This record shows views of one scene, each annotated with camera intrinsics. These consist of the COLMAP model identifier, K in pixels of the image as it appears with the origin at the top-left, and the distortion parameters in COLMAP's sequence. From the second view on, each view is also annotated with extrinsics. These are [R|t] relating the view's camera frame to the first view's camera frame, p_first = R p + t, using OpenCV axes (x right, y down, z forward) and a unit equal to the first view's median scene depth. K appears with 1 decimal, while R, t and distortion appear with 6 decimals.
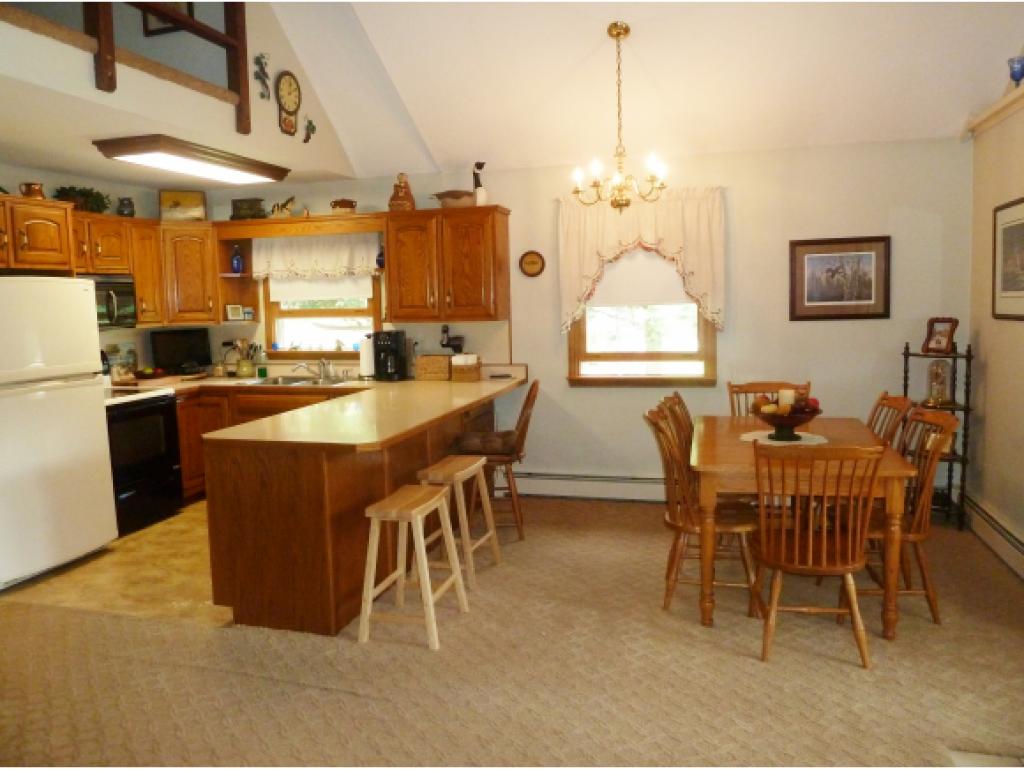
lens RADIAL K [[774.7, 0, 513.0], [0, 774.7, 366.0], [0, 0, 1]] dist [-0.022768, 0.001201]
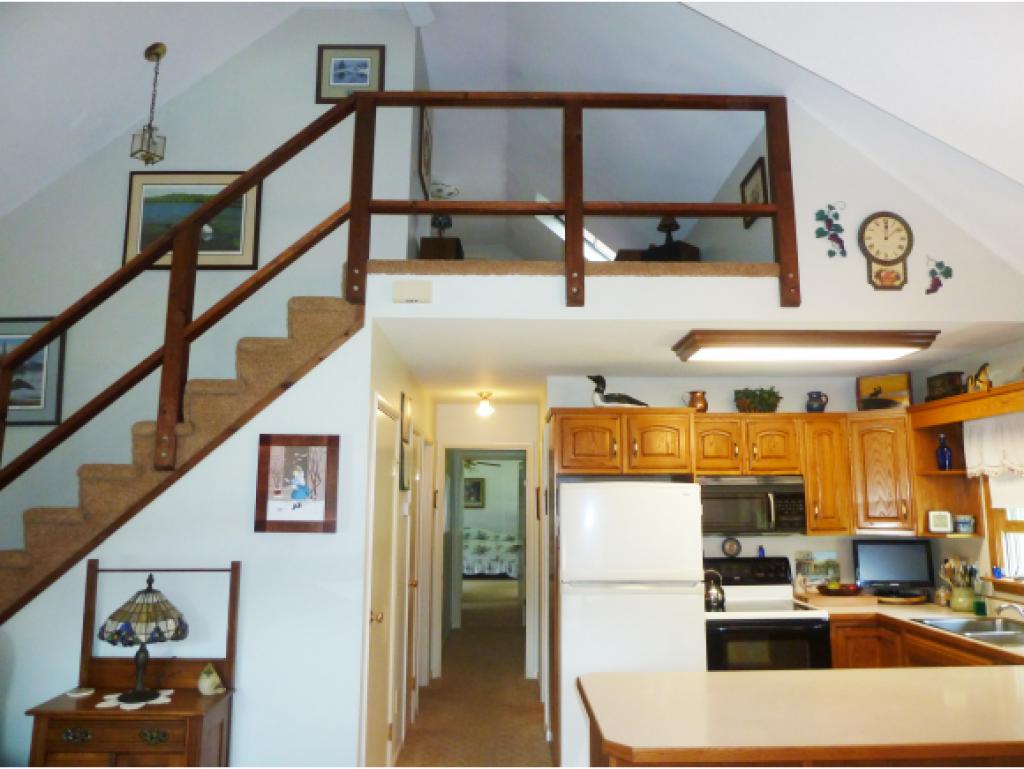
lens RADIAL K [[774.7, 0, 513.0], [0, 774.7, 366.0], [0, 0, 1]] dist [-0.022768, 0.001201]
pose [[0.301093, -0.145221, -0.942472, 0.297120], [-0.089288, 0.979701, -0.179482, -0.054881], [0.949405, 0.138193, 0.282014, 0.432482]]
